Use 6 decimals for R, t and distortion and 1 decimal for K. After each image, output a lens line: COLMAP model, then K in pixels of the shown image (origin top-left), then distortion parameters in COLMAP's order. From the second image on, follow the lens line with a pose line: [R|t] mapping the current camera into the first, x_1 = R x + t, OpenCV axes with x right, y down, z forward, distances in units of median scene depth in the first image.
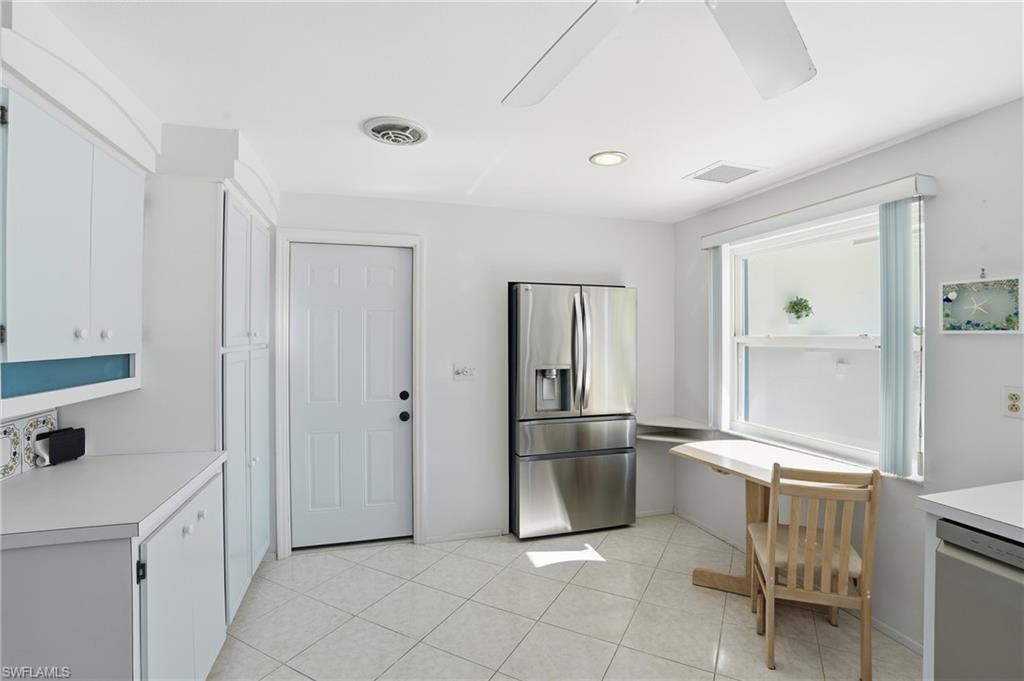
lens RADIAL K [[475.1, 0, 512.1], [0, 475.1, 336.2], [0, 0, 1]] dist [-0.058104, 0.015184]
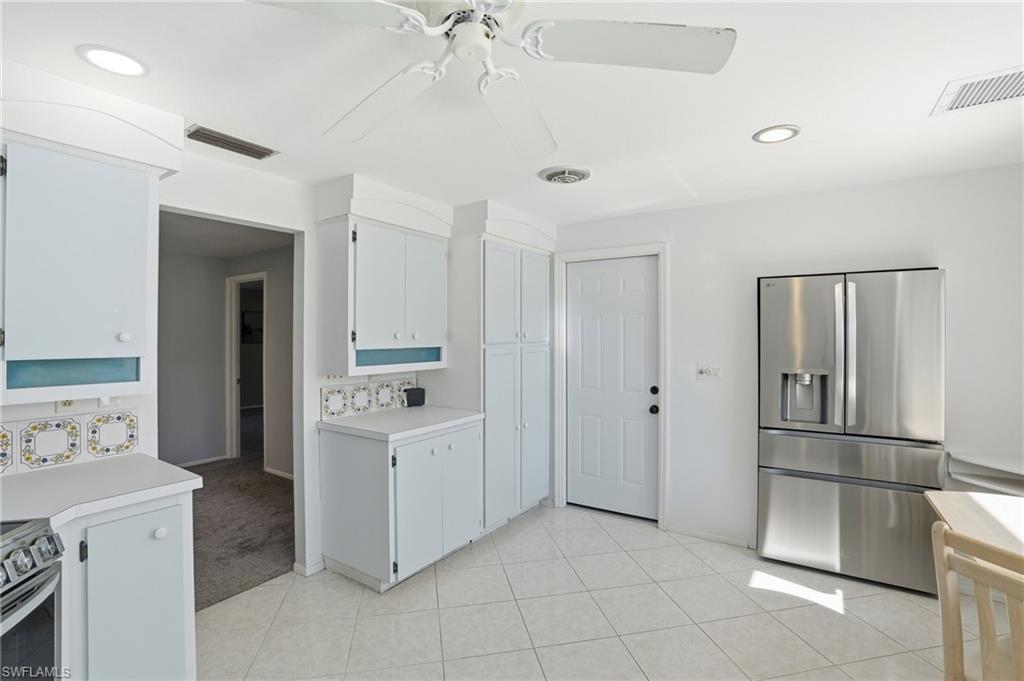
lens RADIAL K [[475.1, 0, 513.9], [0, 475.1, 332.9], [0, 0, 1]] dist [-0.058104, 0.015184]
pose [[0.639833, -0.006912, -0.768483, 0.449769], [0.002756, 0.999974, -0.006699, -0.001176], [0.768509, 0.002168, 0.639835, 0.058233]]
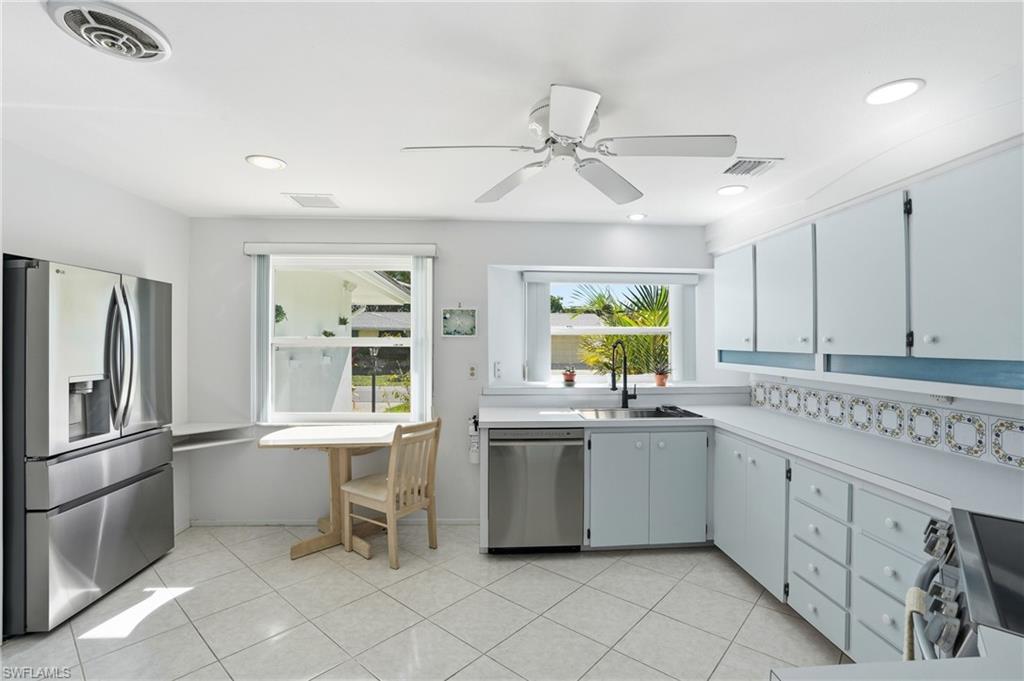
lens RADIAL K [[475.1, 0, 517.2], [0, 475.1, 336.1], [0, 0, 1]] dist [-0.058104, 0.015184]
pose [[0.223169, 0.005986, 0.974761, -0.523551], [-0.002091, 0.999982, -0.005662, 0.001122], [-0.974777, -0.000775, 0.223178, 0.202979]]
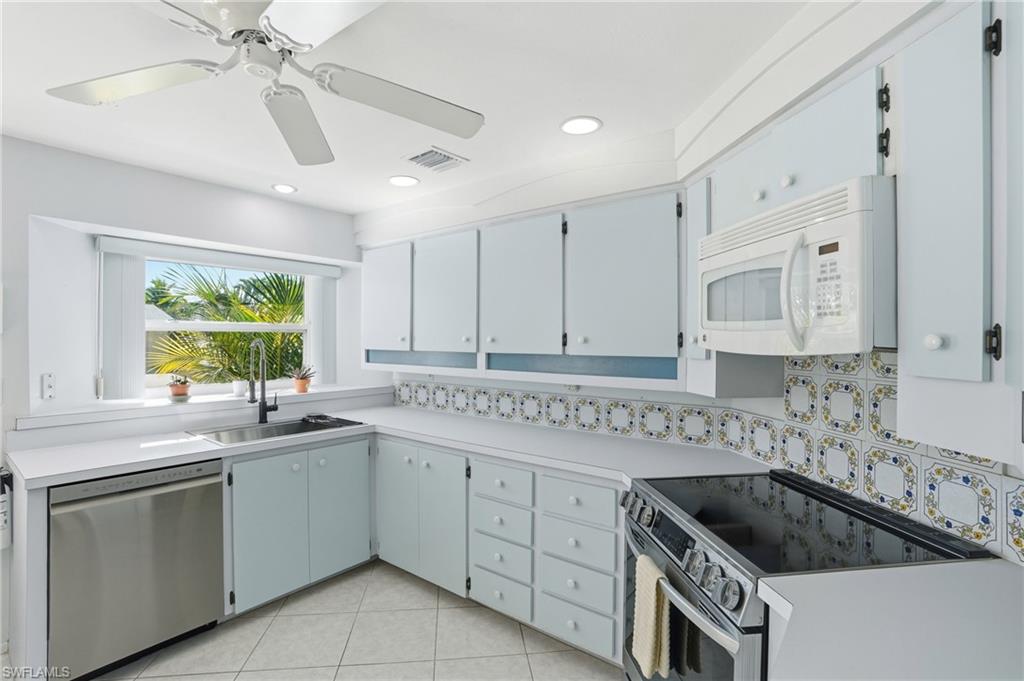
lens RADIAL K [[475.1, 0, 513.1], [0, 475.1, 338.3], [0, 0, 1]] dist [-0.058104, 0.015184]
pose [[-0.573929, -0.004233, 0.818894, -0.361048], [-0.006897, 0.999976, 0.000336, -0.001339], [-0.818876, -0.005455, -0.573944, 0.338650]]
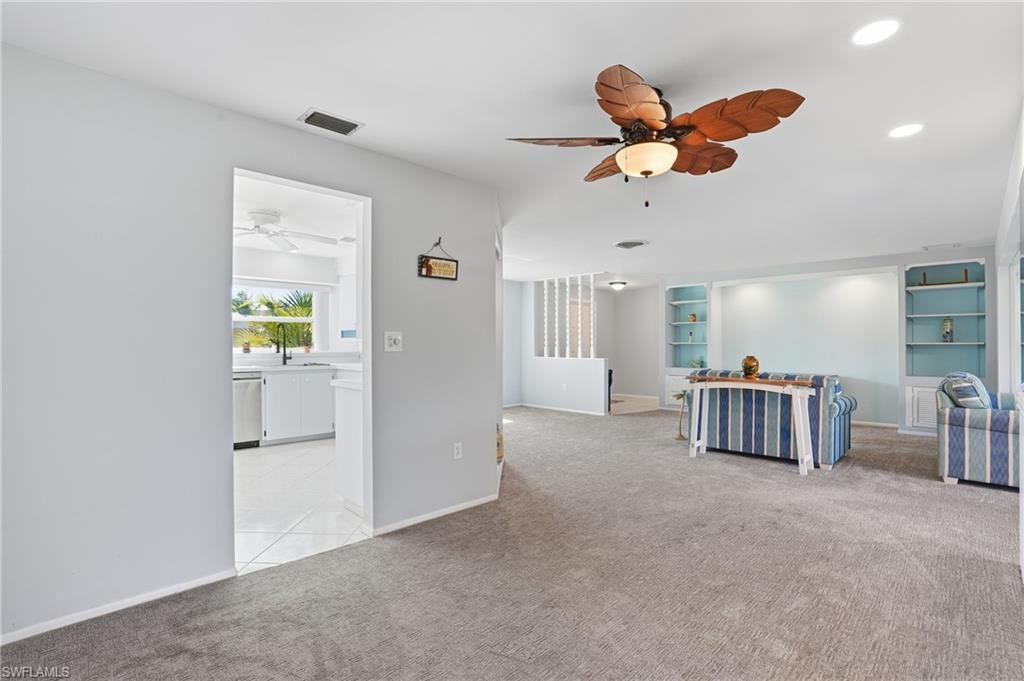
lens RADIAL K [[475.1, 0, 510.9], [0, 475.1, 338.5], [0, 0, 1]] dist [-0.058104, 0.015184]
pose [[-0.459060, 0.007571, 0.888373, -1.503297], [0.001304, 0.999968, -0.007848, 0.084780], [-0.888404, -0.002444, -0.459056, 0.266116]]
